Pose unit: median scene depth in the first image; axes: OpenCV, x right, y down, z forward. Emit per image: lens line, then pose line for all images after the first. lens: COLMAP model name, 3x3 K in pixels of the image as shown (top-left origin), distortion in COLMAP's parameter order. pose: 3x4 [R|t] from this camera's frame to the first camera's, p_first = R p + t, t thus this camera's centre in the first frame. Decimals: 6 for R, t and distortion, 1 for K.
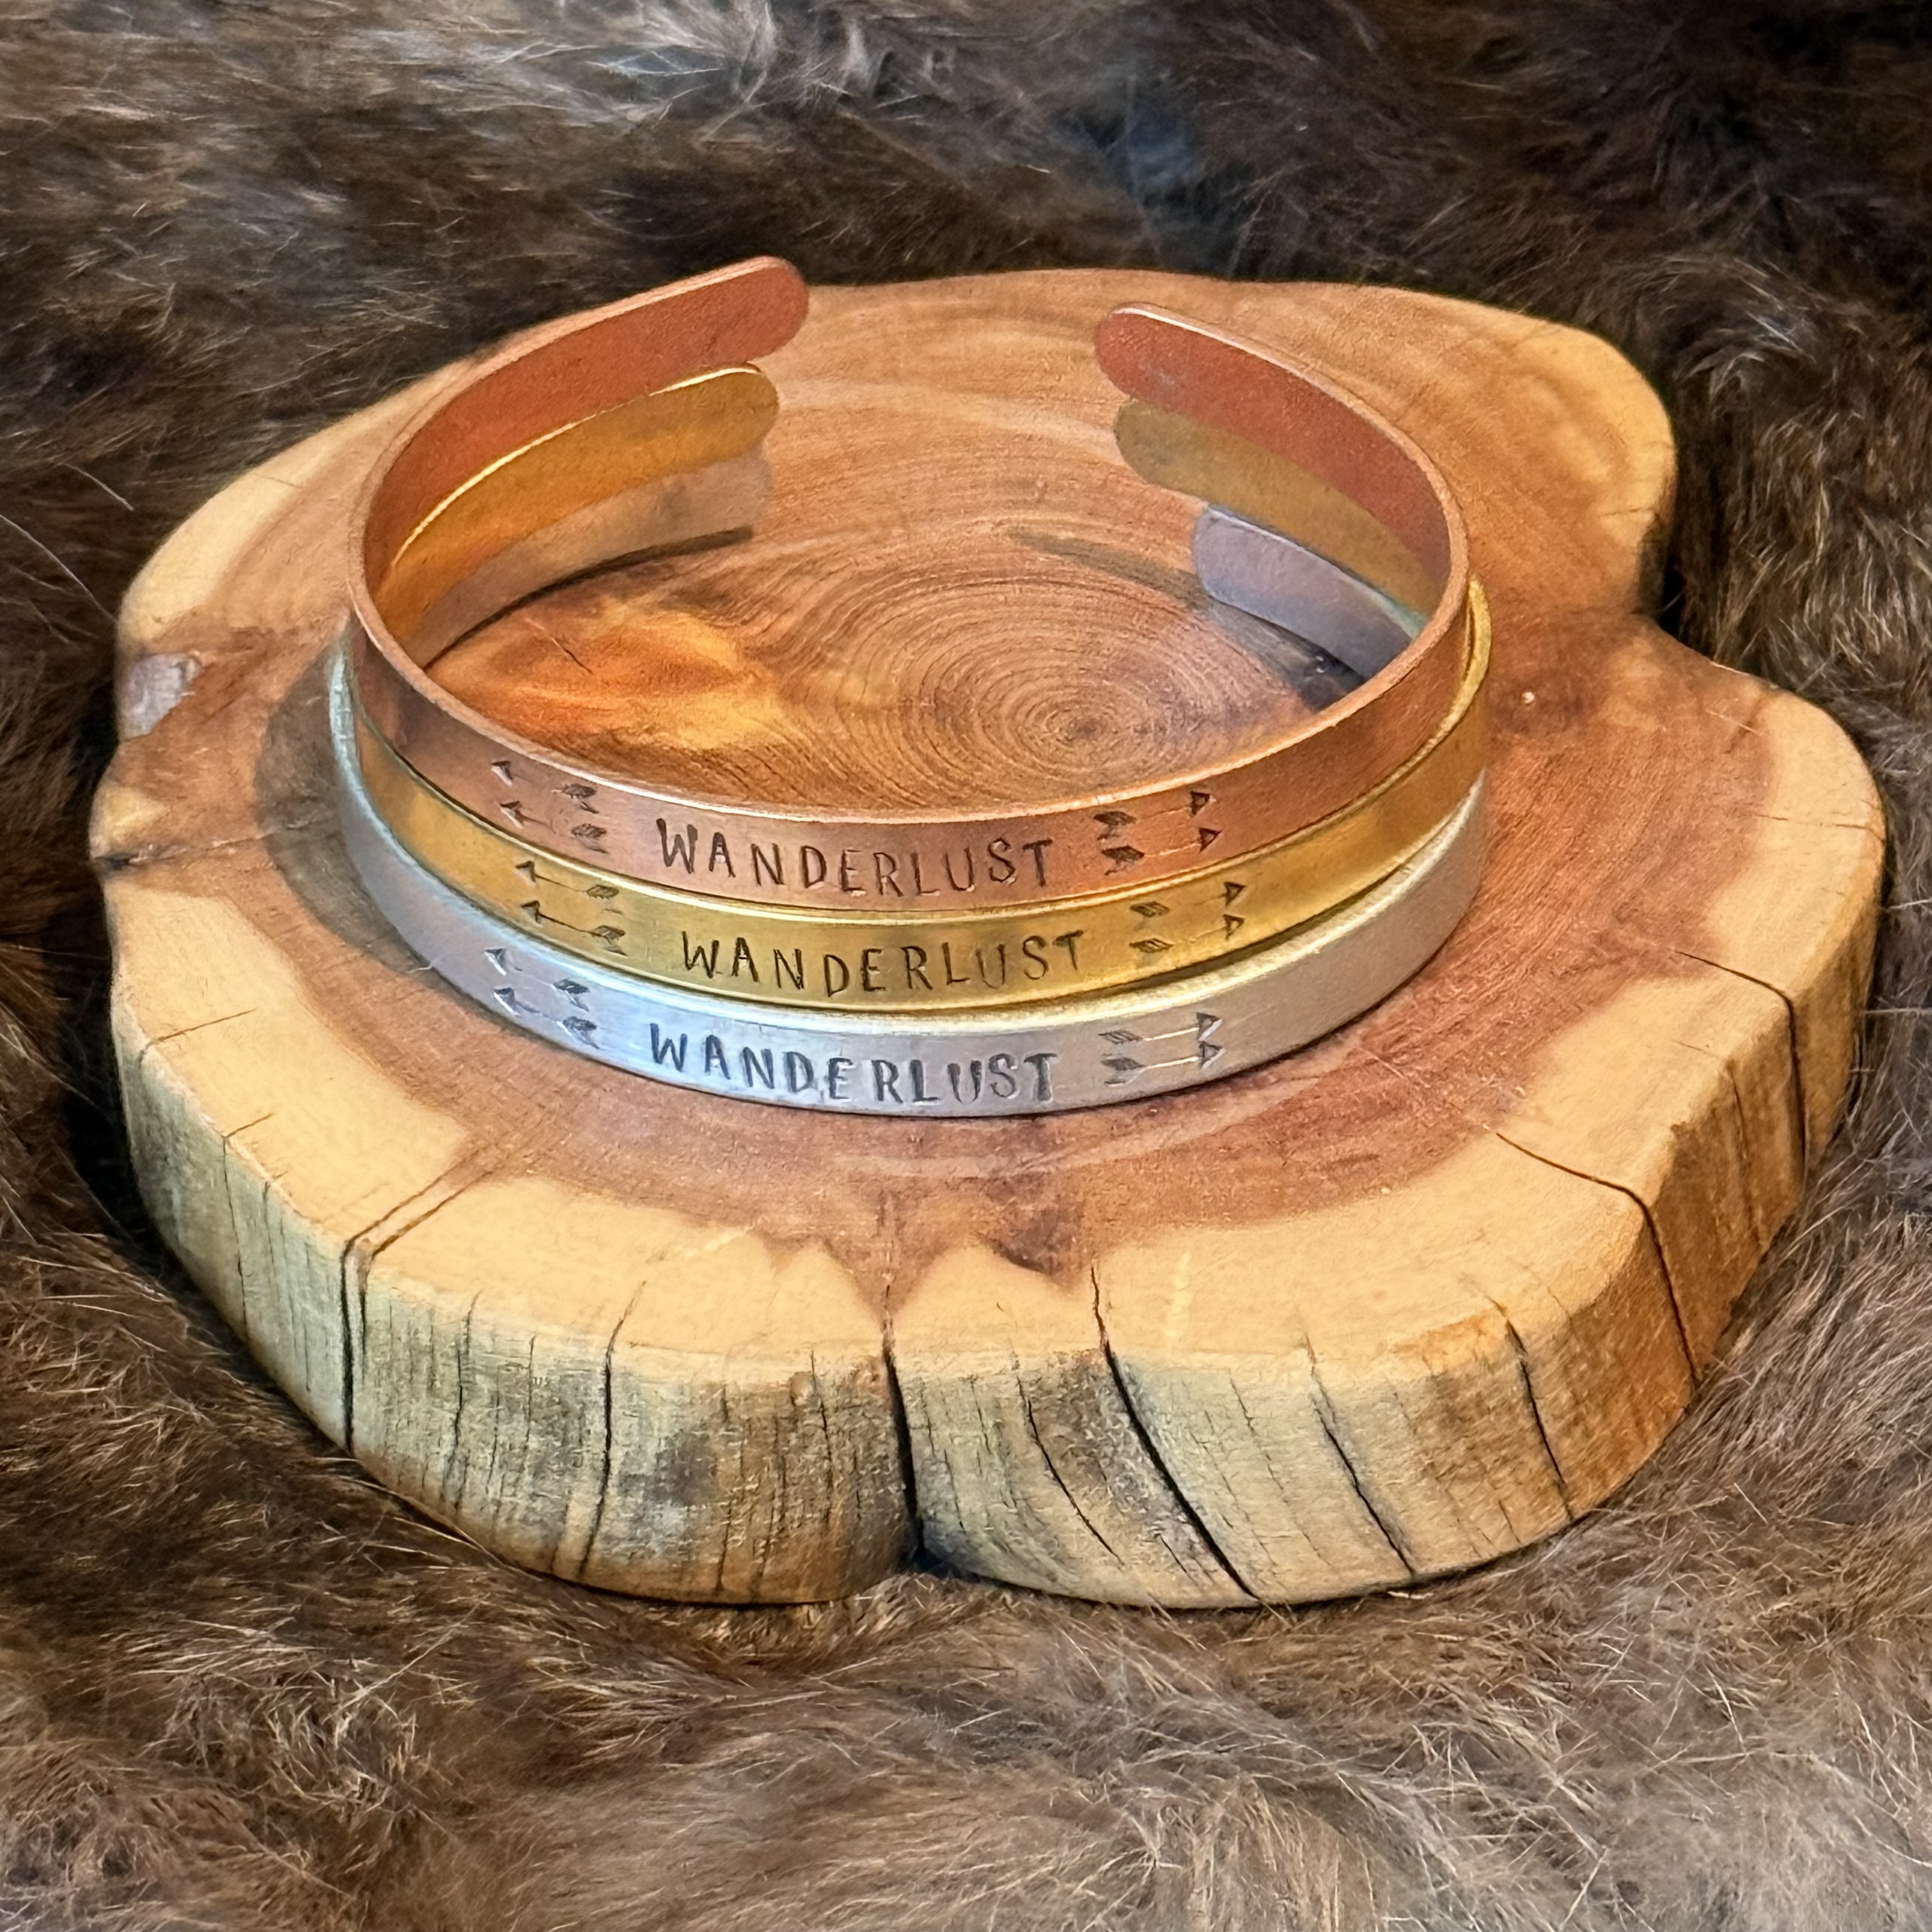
lens RADIAL K [[8945.9, 0, 954.2], [0, 8945.9, 957.3], [0, 0, 1]] dist [0.511175, 0.000000]
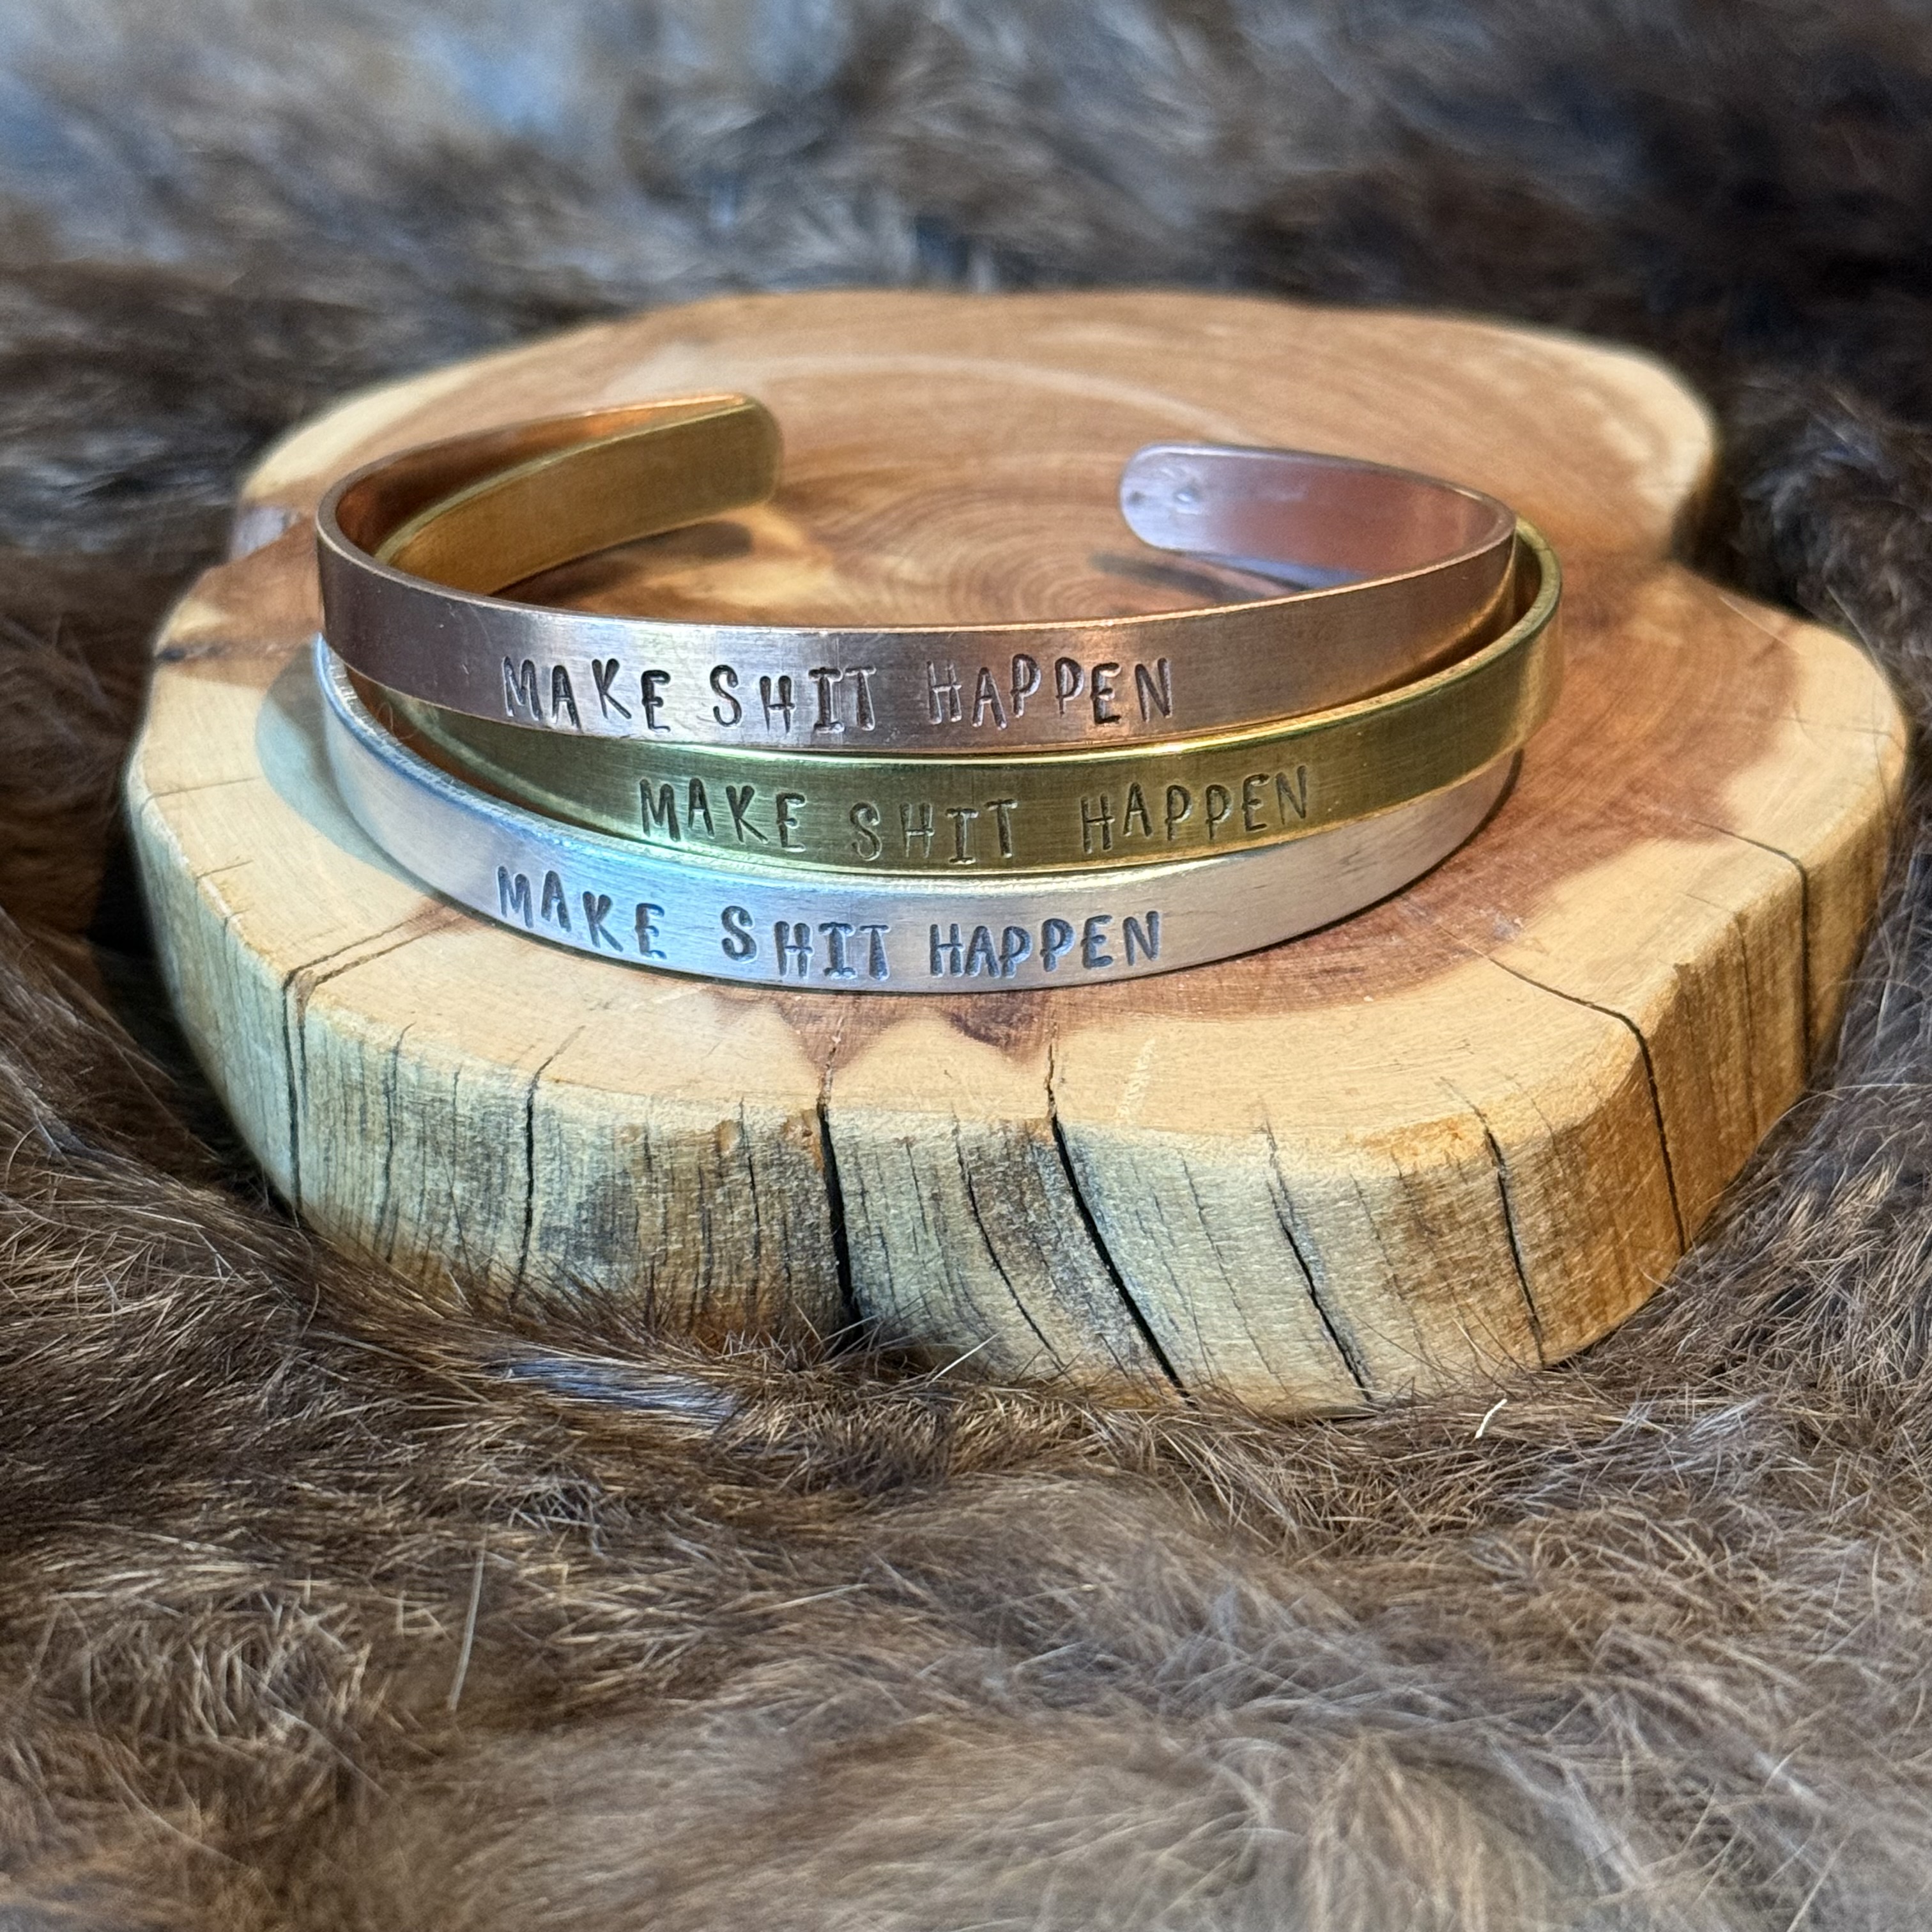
lens RADIAL K [[4483.4, 0, 938.5], [0, 4483.4, 926.1], [0, 0, 1]] dist [0.214867, 0.000000]
pose [[0.993914, 0.068174, -0.086532, 0.043598], [-0.078747, 0.988985, -0.125331, 0.082140], [0.077035, 0.131382, 0.988334, 0.523158]]
